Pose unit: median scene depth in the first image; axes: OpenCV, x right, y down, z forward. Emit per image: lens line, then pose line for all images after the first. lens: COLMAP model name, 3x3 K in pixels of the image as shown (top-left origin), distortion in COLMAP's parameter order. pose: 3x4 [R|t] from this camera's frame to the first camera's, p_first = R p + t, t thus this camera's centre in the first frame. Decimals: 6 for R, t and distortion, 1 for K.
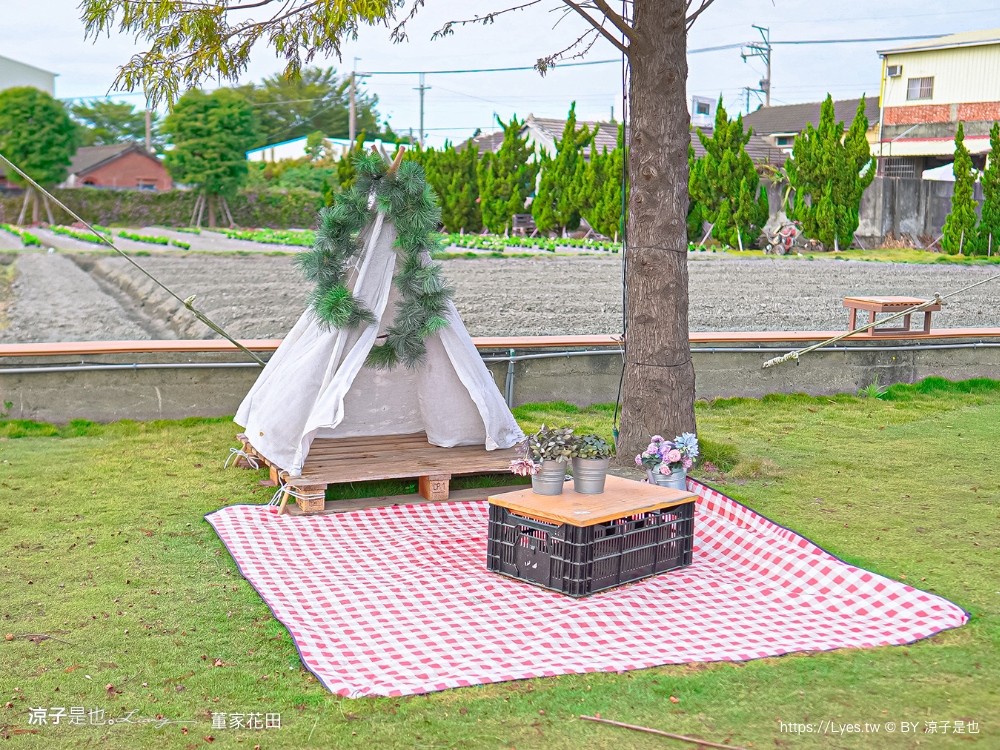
lens RADIAL K [[1307.6, 0, 498.6], [0, 1307.6, 439.9], [0, 0, 1]] dist [-0.046710, 0.081263]
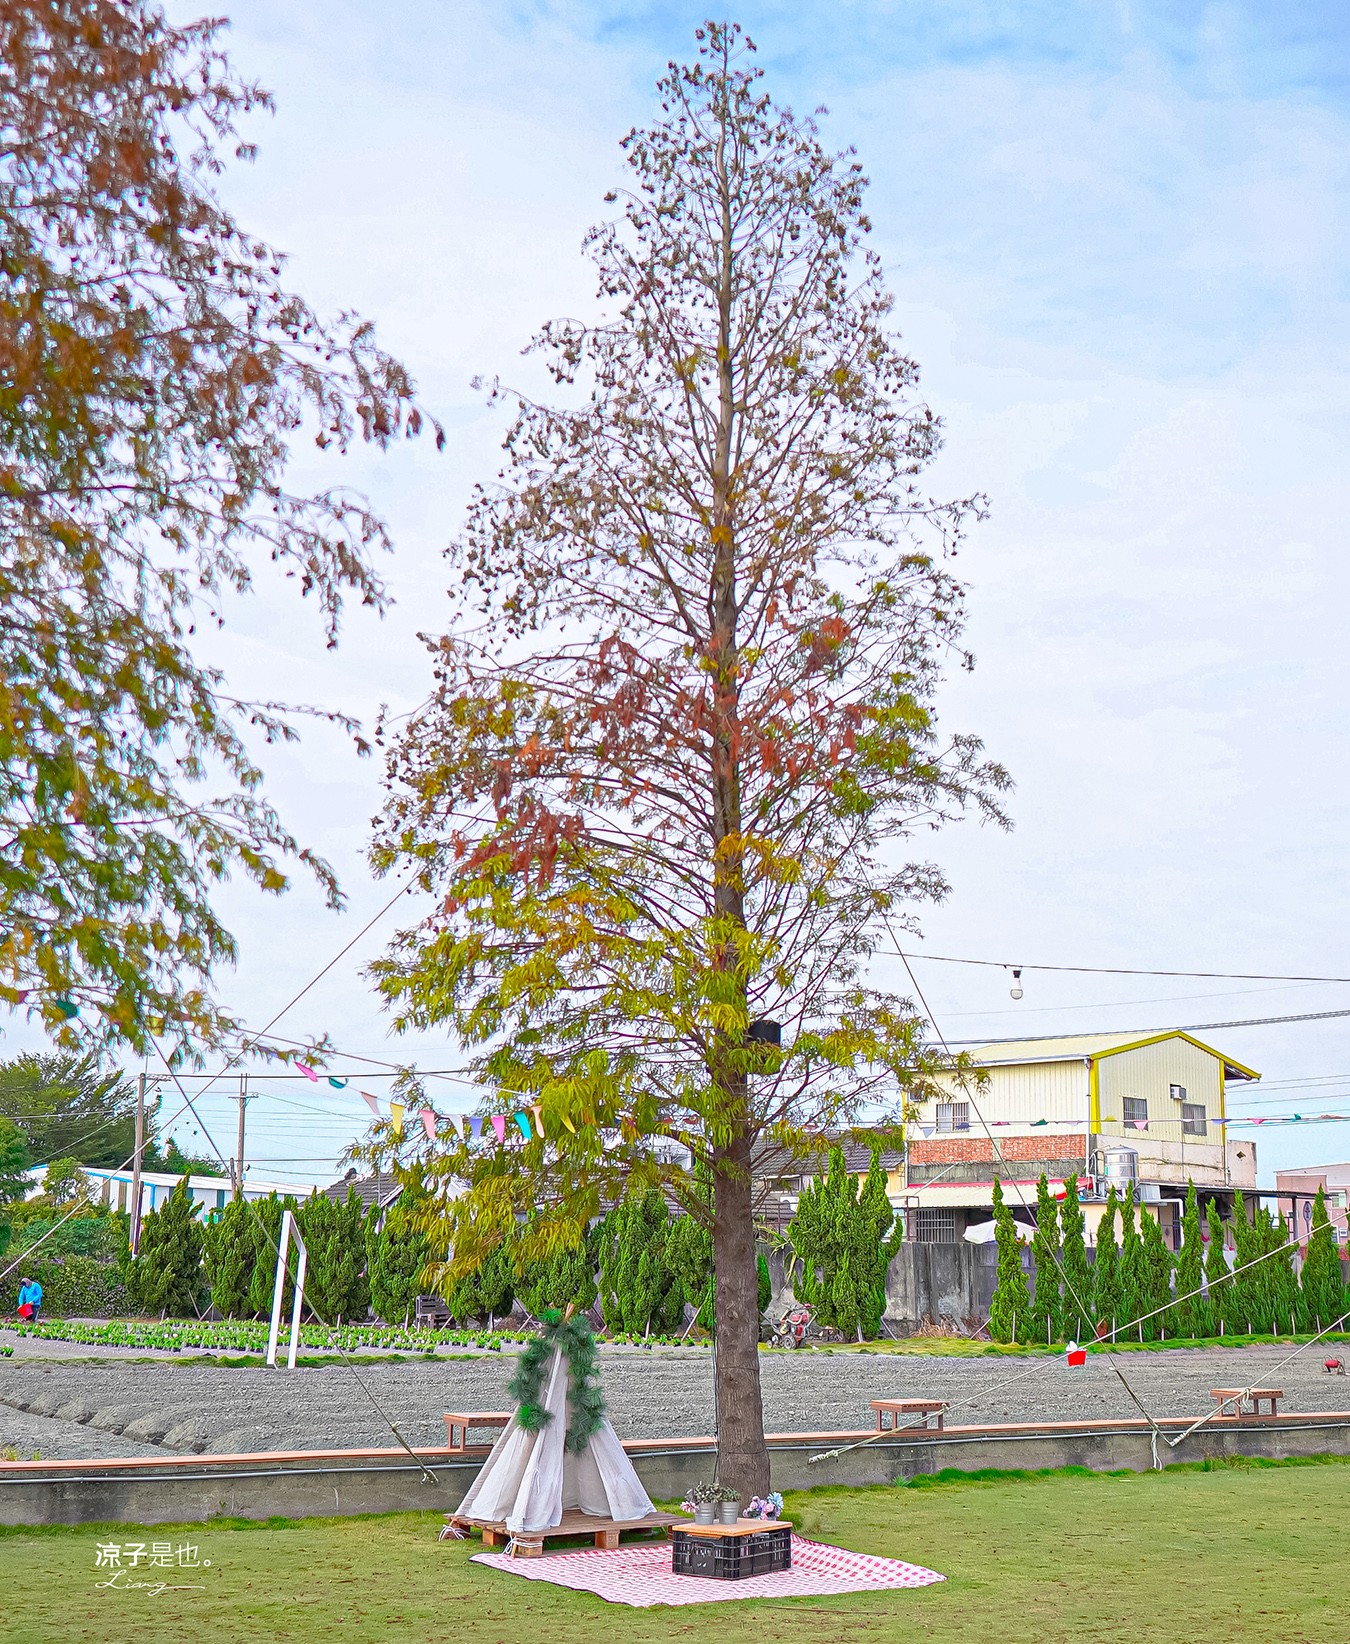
lens RADIAL K [[2089.2, 0, 678.7], [0, 2089.2, 752.0], [0, 0, 1]] dist [-0.023343, -0.061059]
pose [[0.985872, 0.027218, 0.165273, -0.056964], [0.042050, 0.914892, -0.401502, 0.025049], [-0.162135, 0.402780, 0.900822, -0.220943]]
